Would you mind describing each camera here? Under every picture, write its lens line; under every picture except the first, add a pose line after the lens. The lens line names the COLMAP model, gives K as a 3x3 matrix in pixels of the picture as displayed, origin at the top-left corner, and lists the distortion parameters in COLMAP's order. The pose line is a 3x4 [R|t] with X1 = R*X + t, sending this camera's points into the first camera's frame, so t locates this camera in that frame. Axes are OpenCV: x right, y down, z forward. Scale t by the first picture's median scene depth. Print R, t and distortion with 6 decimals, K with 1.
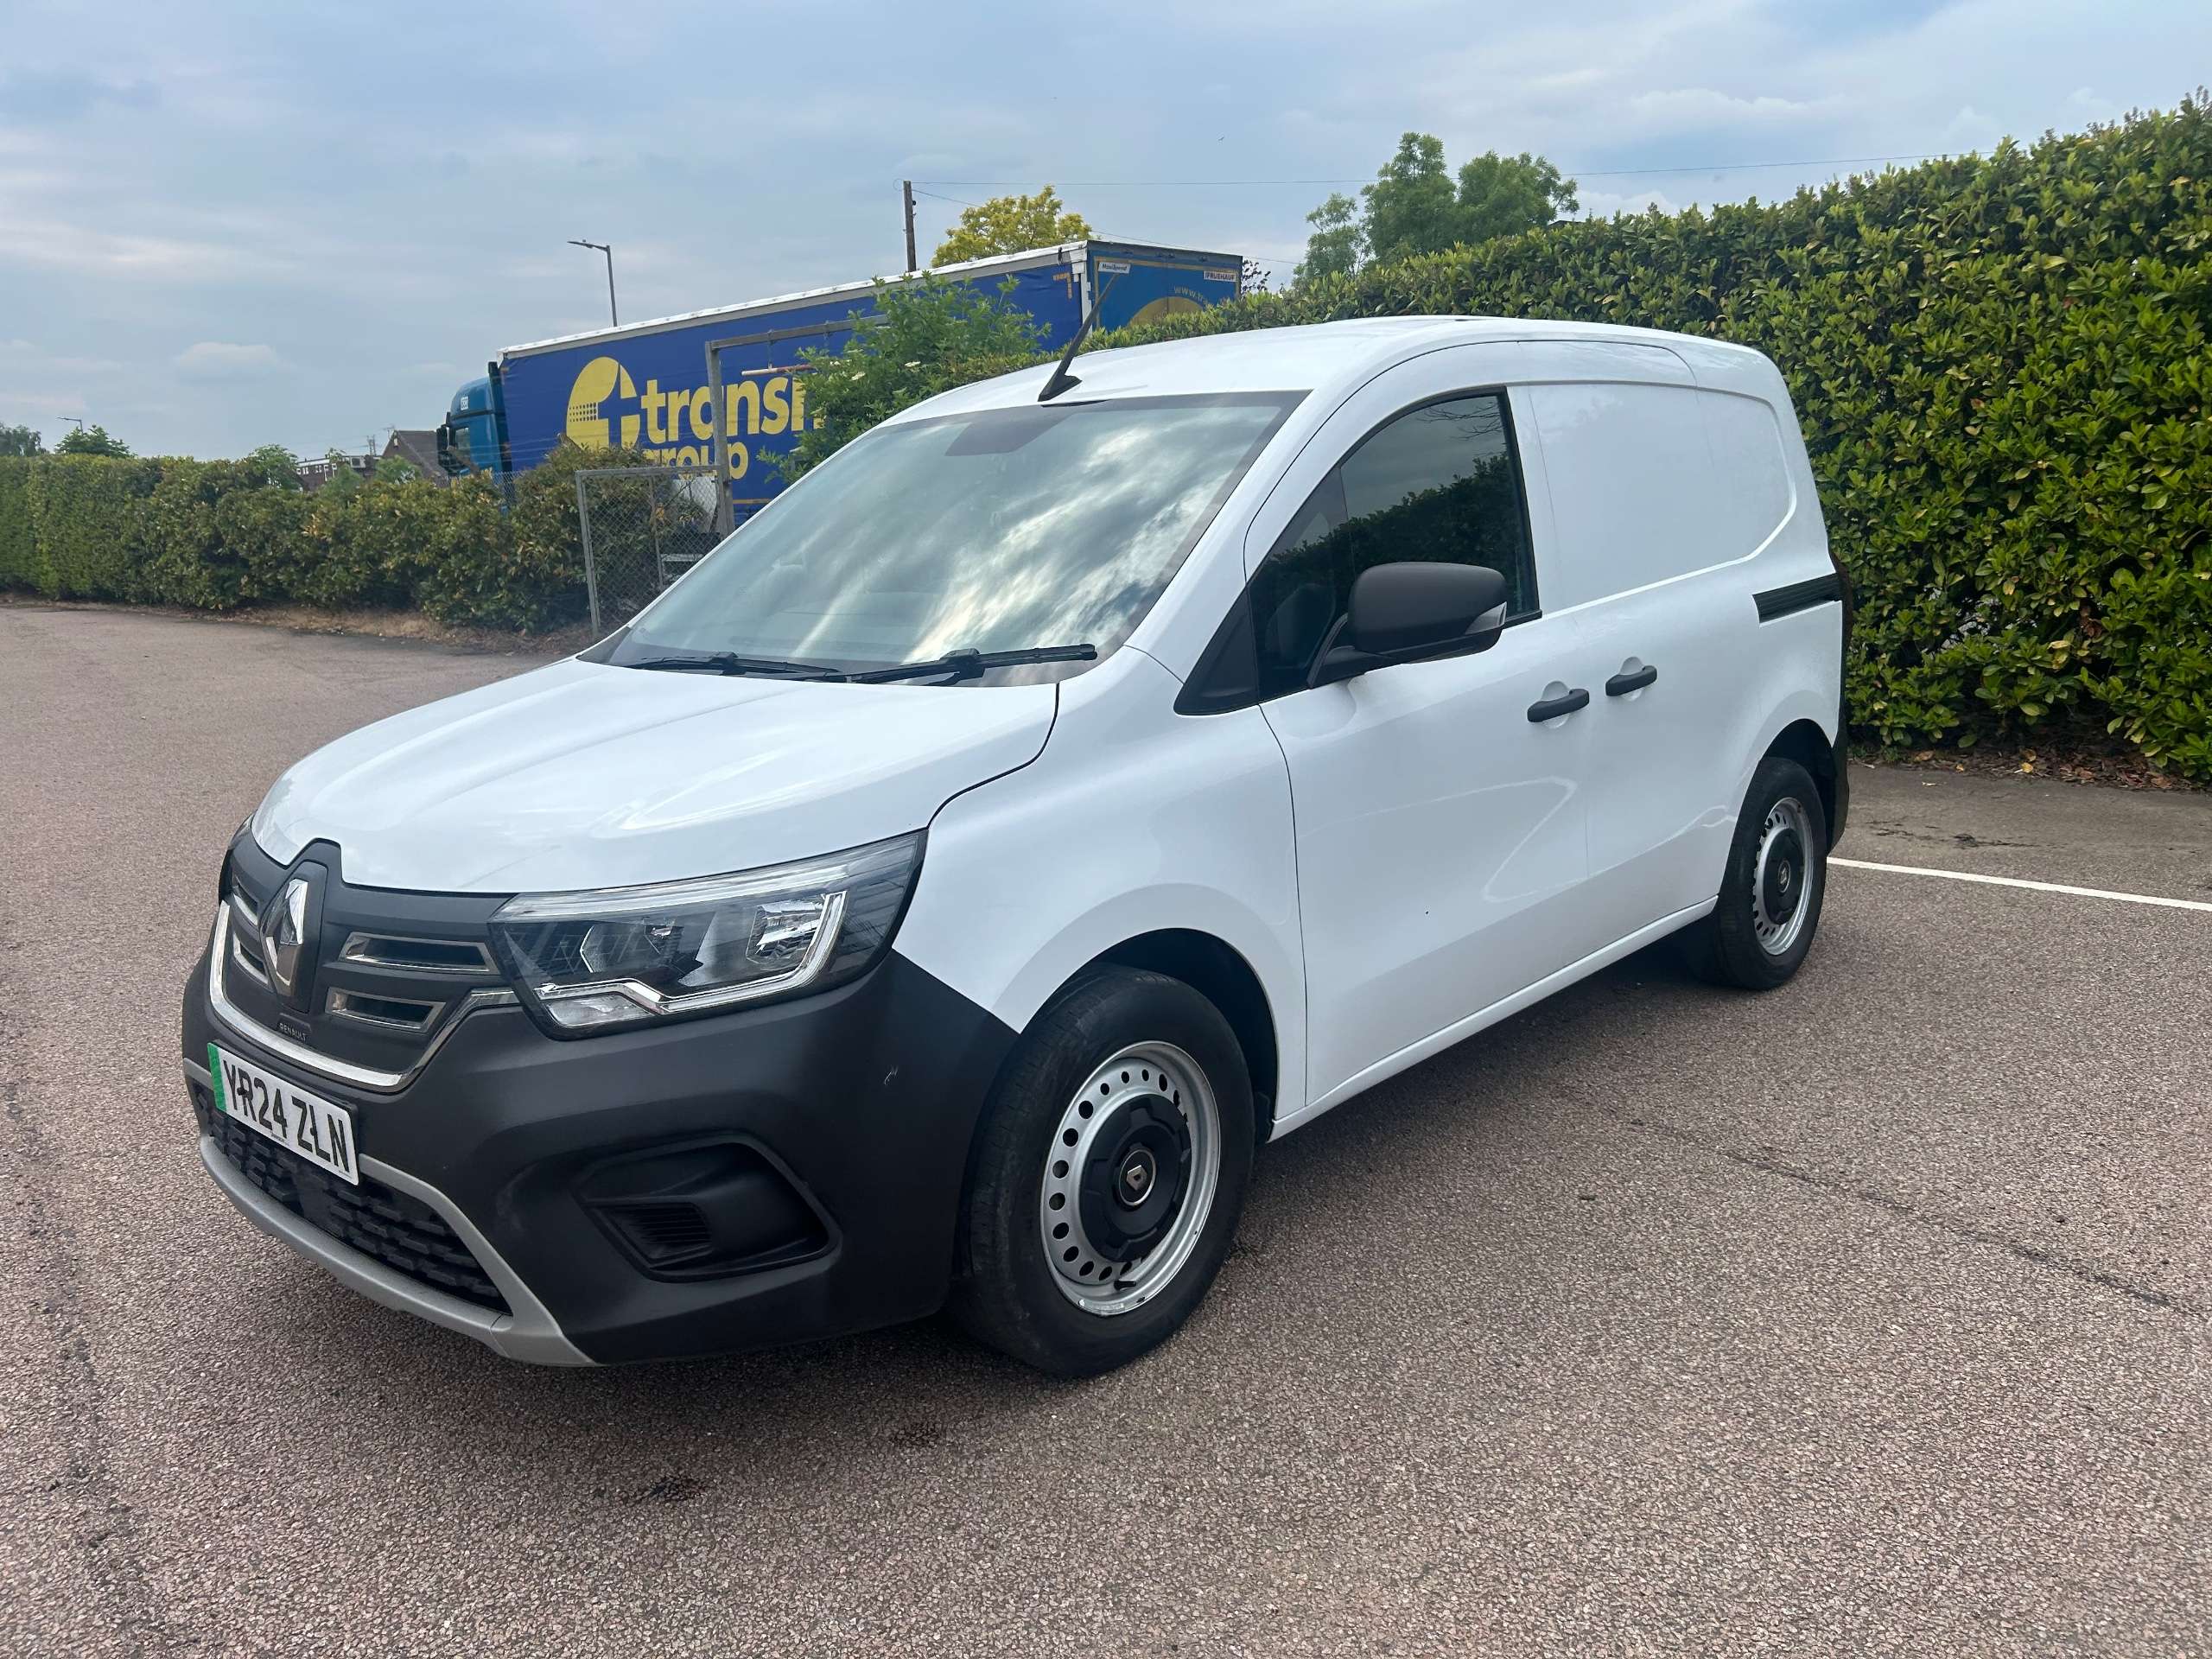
lens RADIAL K [[1679.4, 0, 1121.3], [0, 1679.4, 778.6], [0, 0, 1]] dist [0.041961, -0.044915]
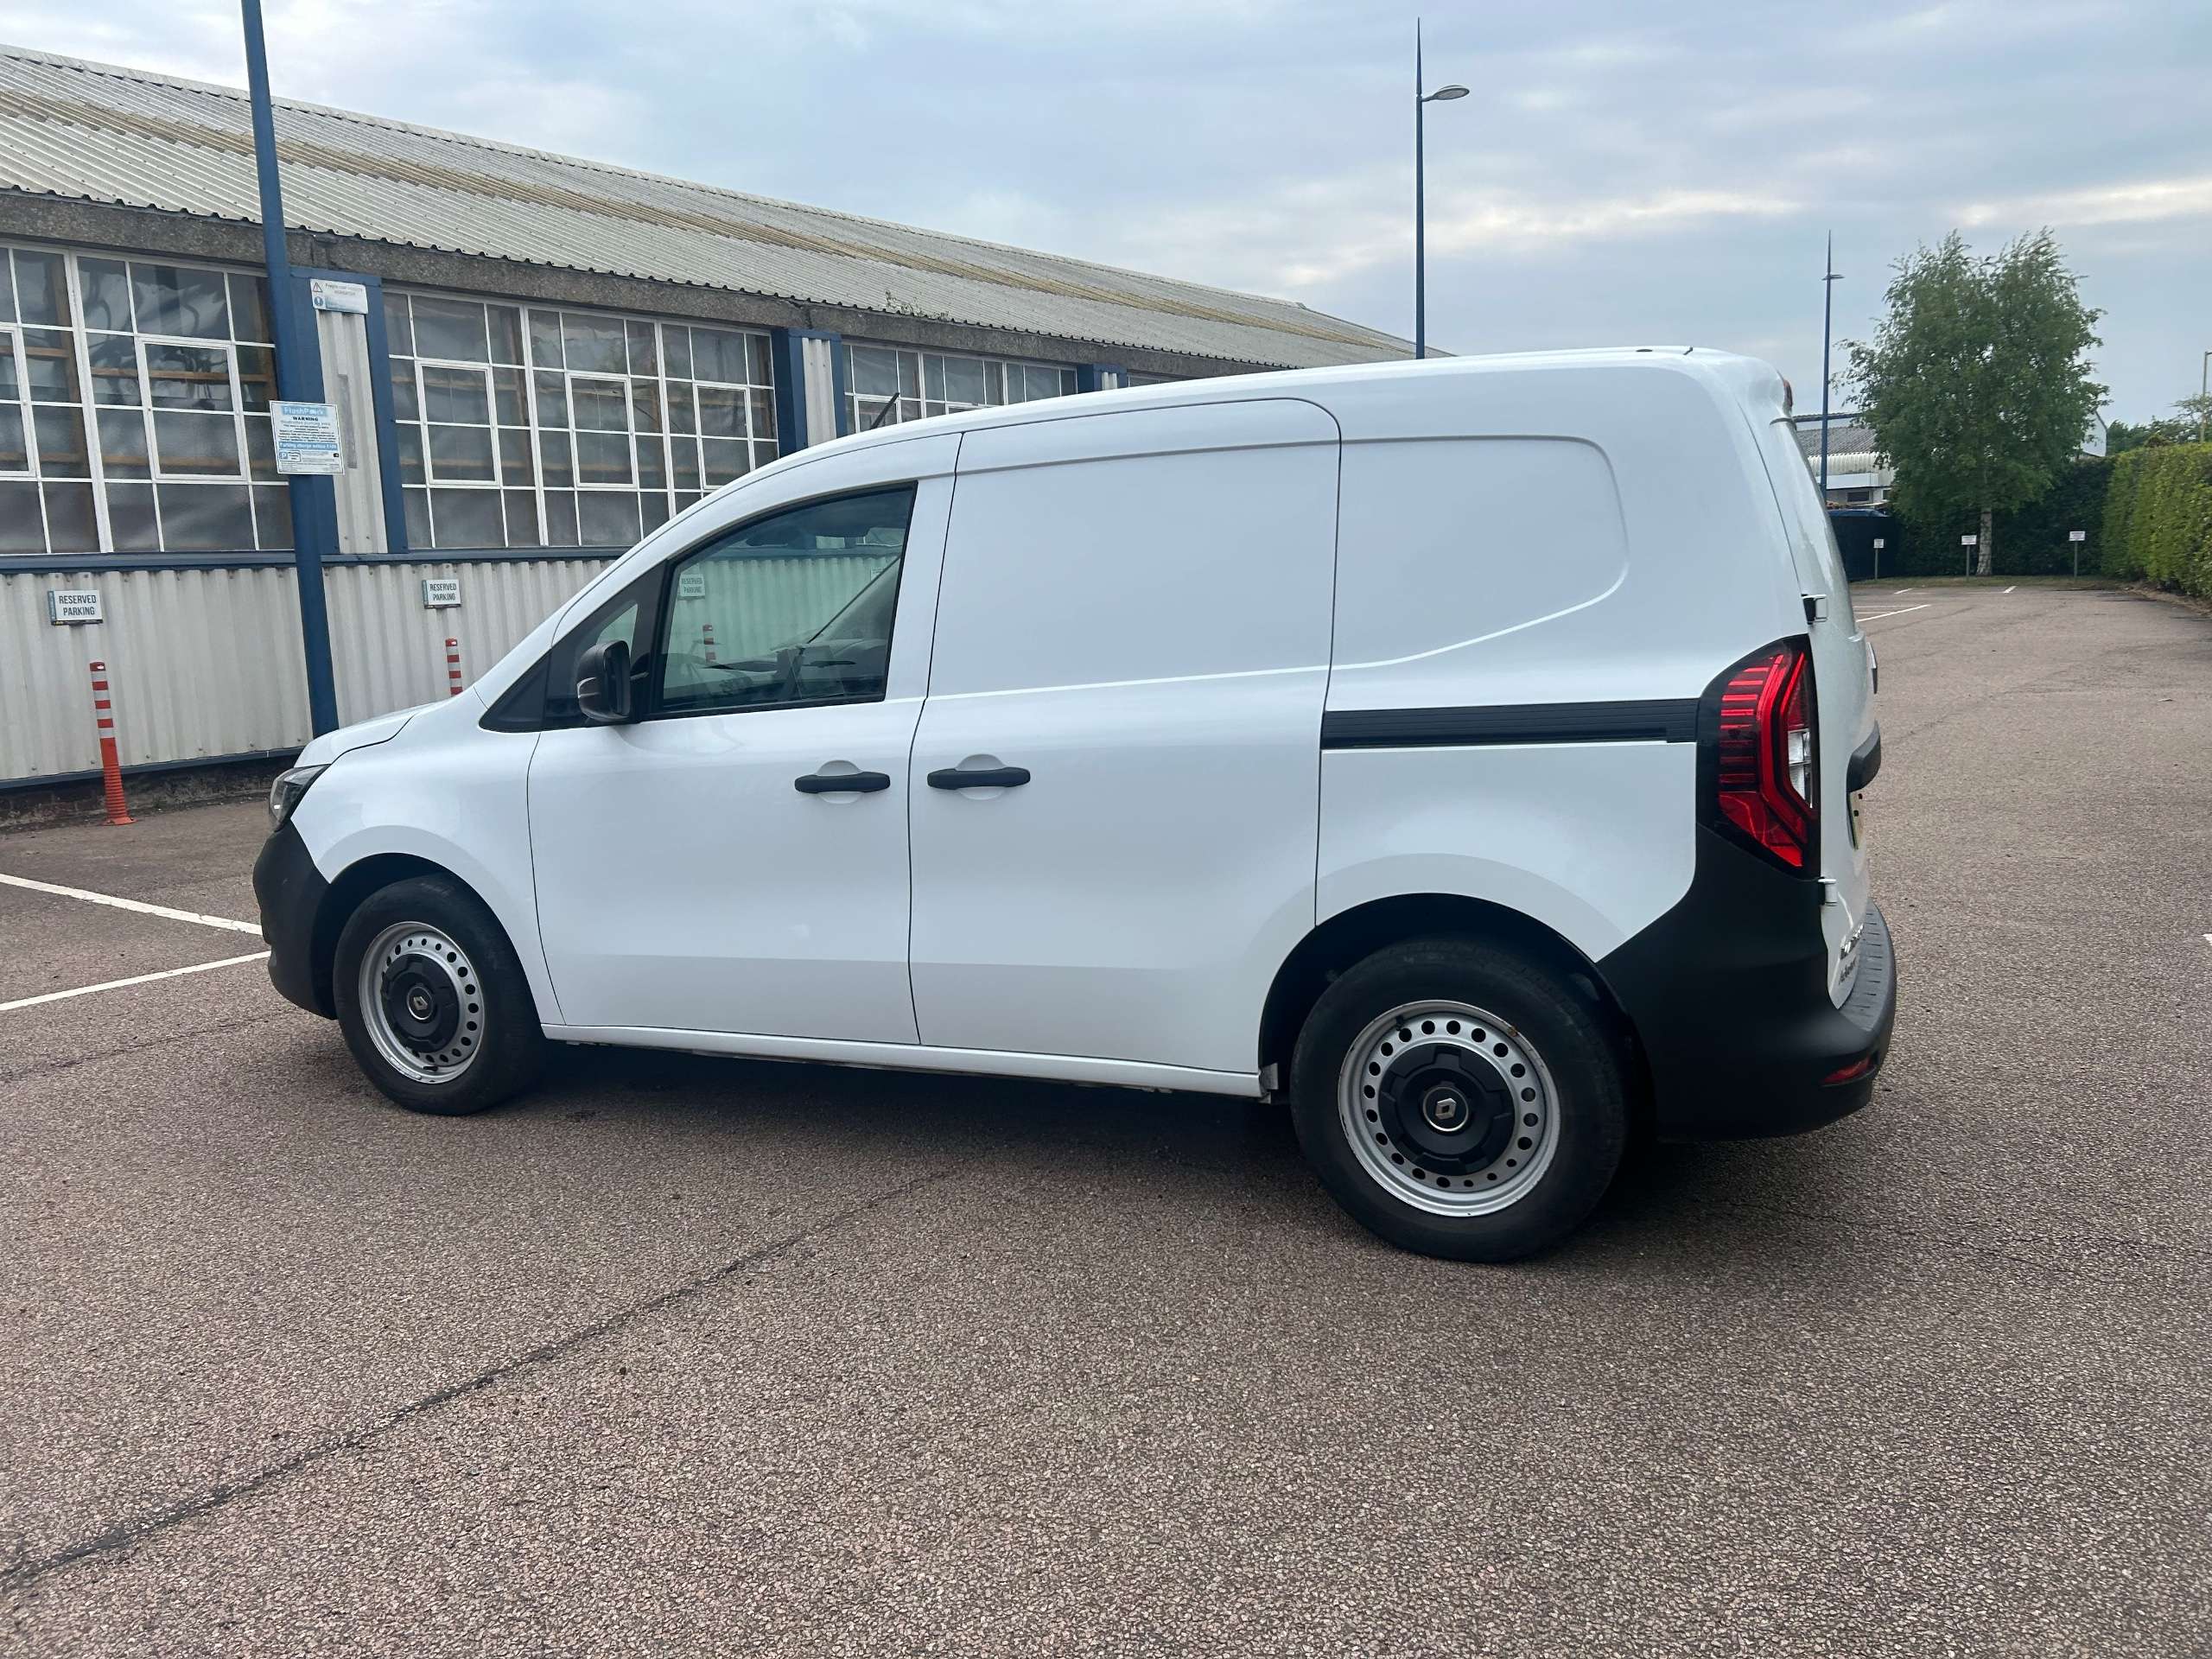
lens RADIAL K [[1701.6, 0, 1104.3], [0, 1701.6, 794.8], [0, 0, 1]] dist [0.039533, -0.038578]
pose [[0.304407, 0.148255, -0.940934, 0.592232], [-0.127799, 0.985239, 0.113891, -0.080752], [0.943930, 0.085582, 0.318860, 0.364761]]
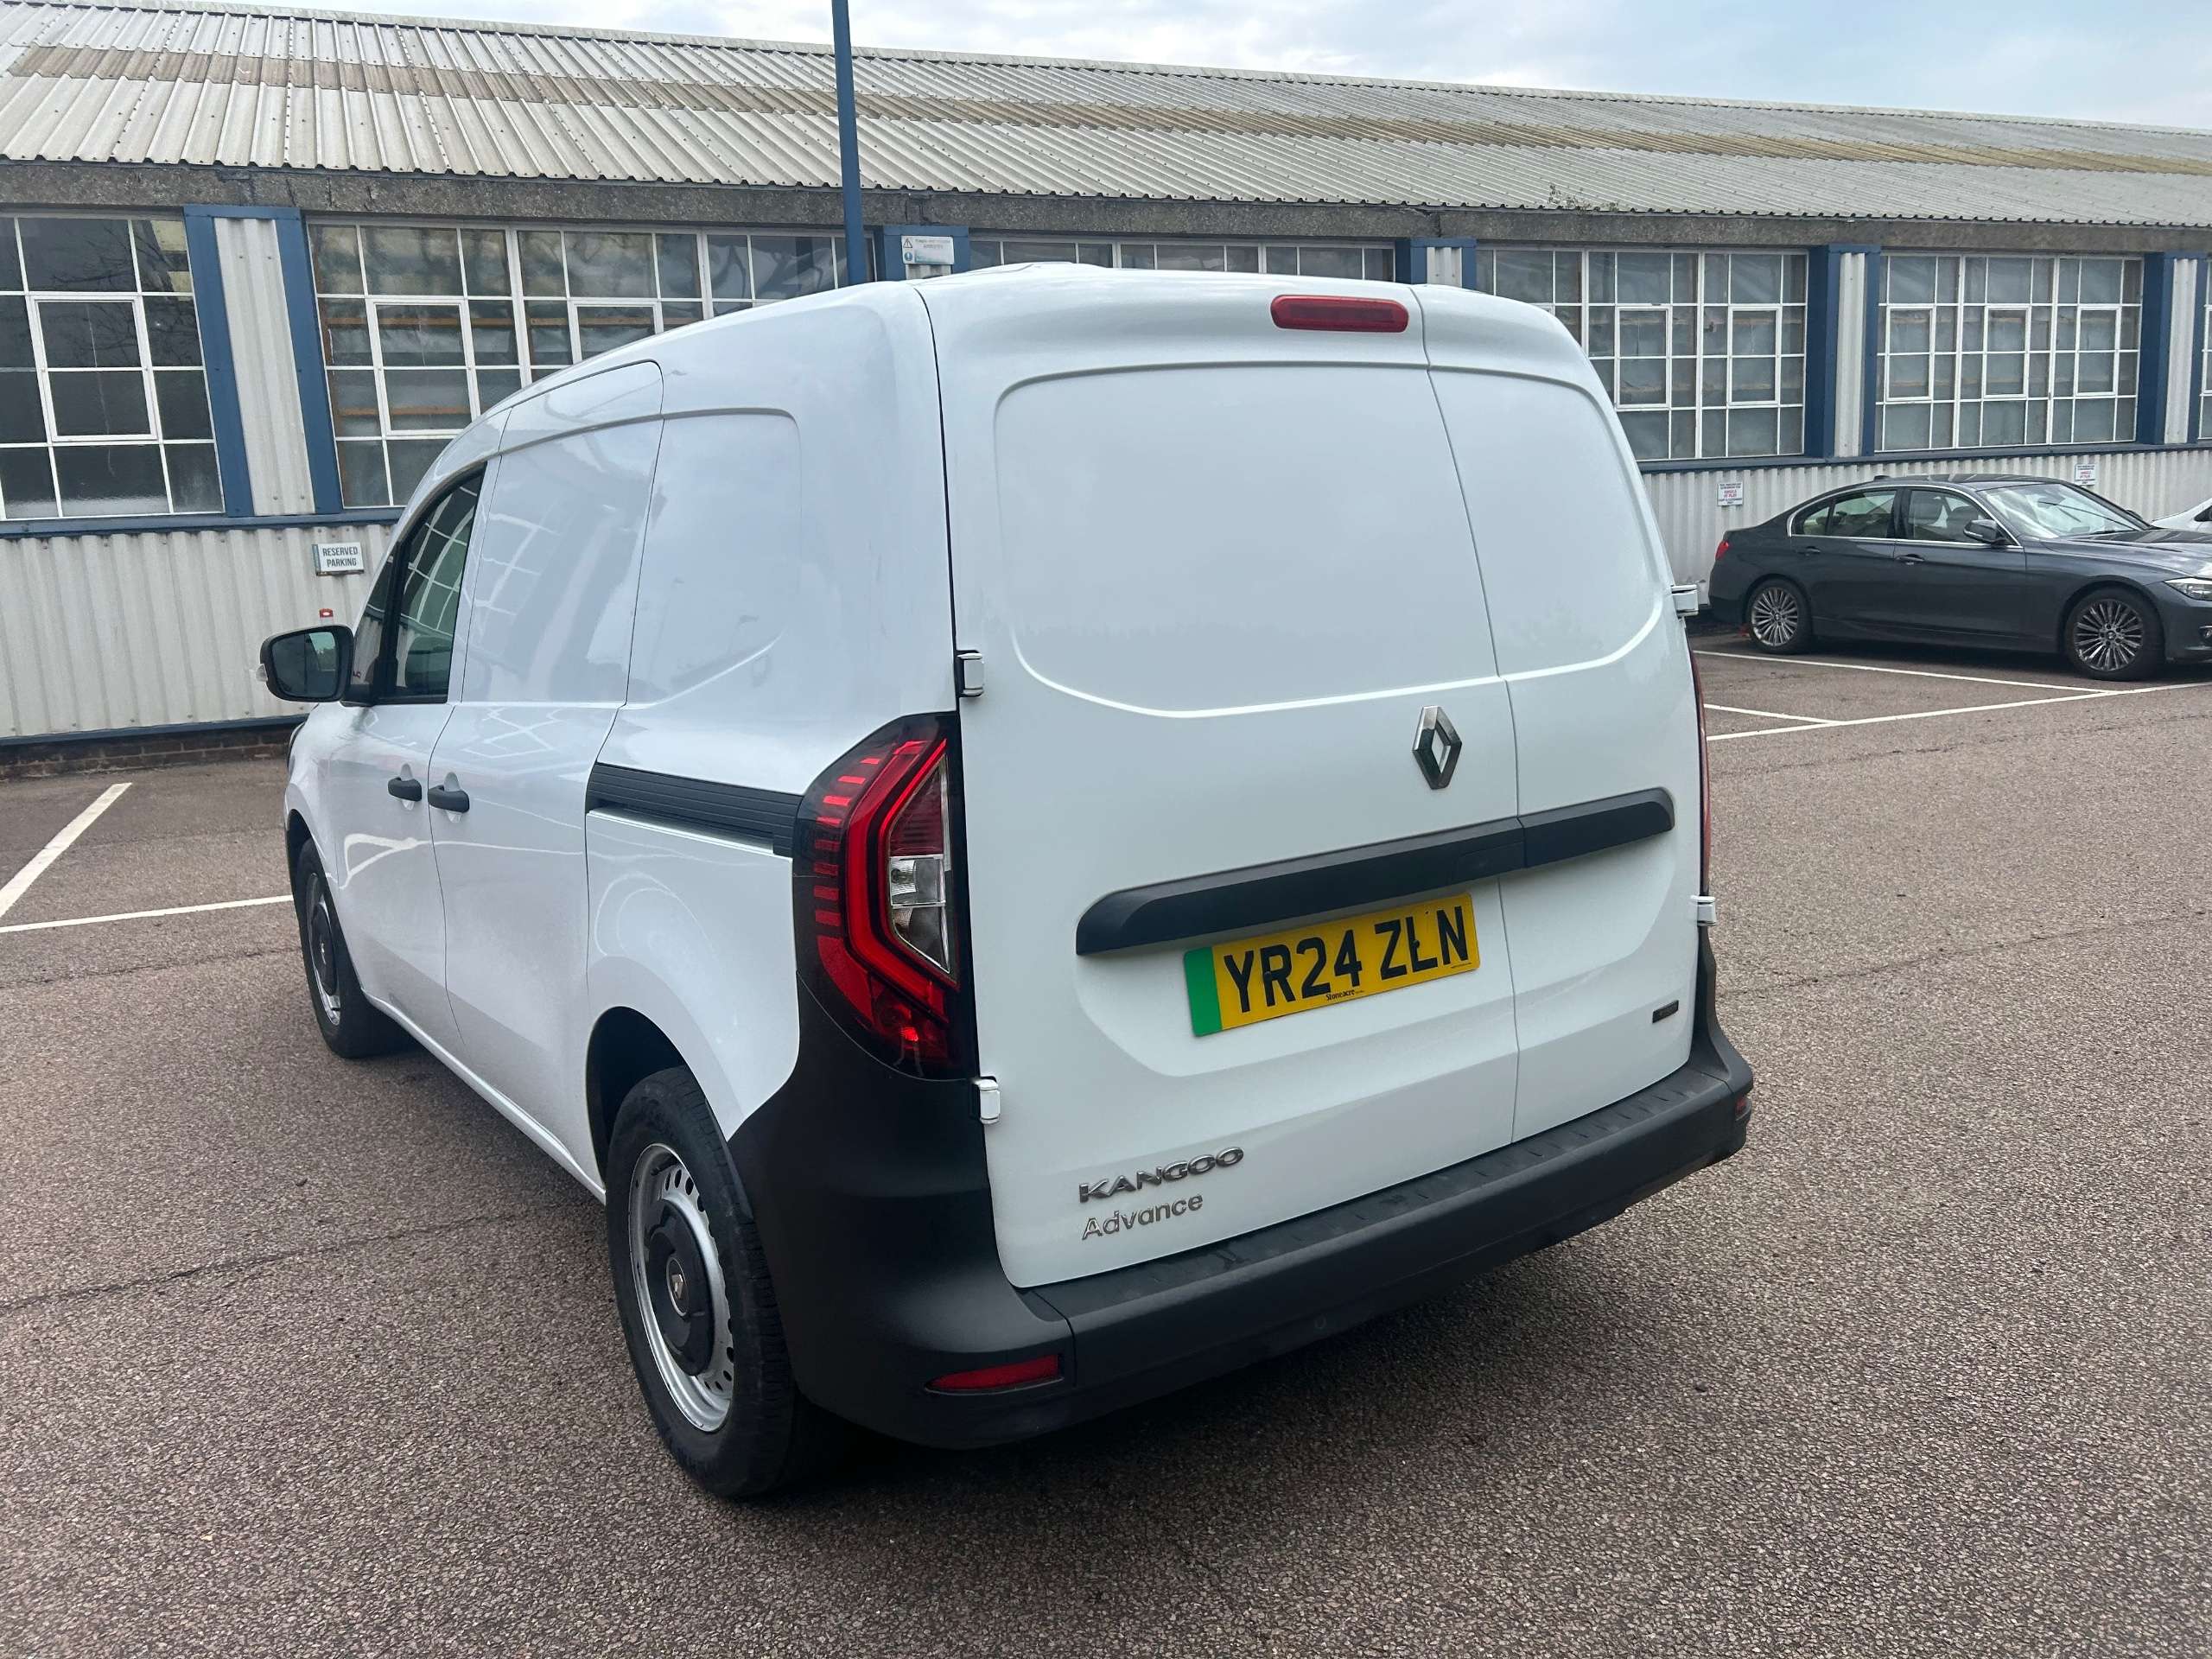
lens RADIAL K [[1706.0, 0, 1085.5], [0, 1706.0, 798.0], [0, 0, 1]] dist [0.036983, -0.034392]
pose [[-0.237366, 0.200690, -0.950464, 0.507145], [-0.108634, 0.966805, 0.231271, -0.142317], [0.965327, 0.158149, -0.207684, 0.716941]]
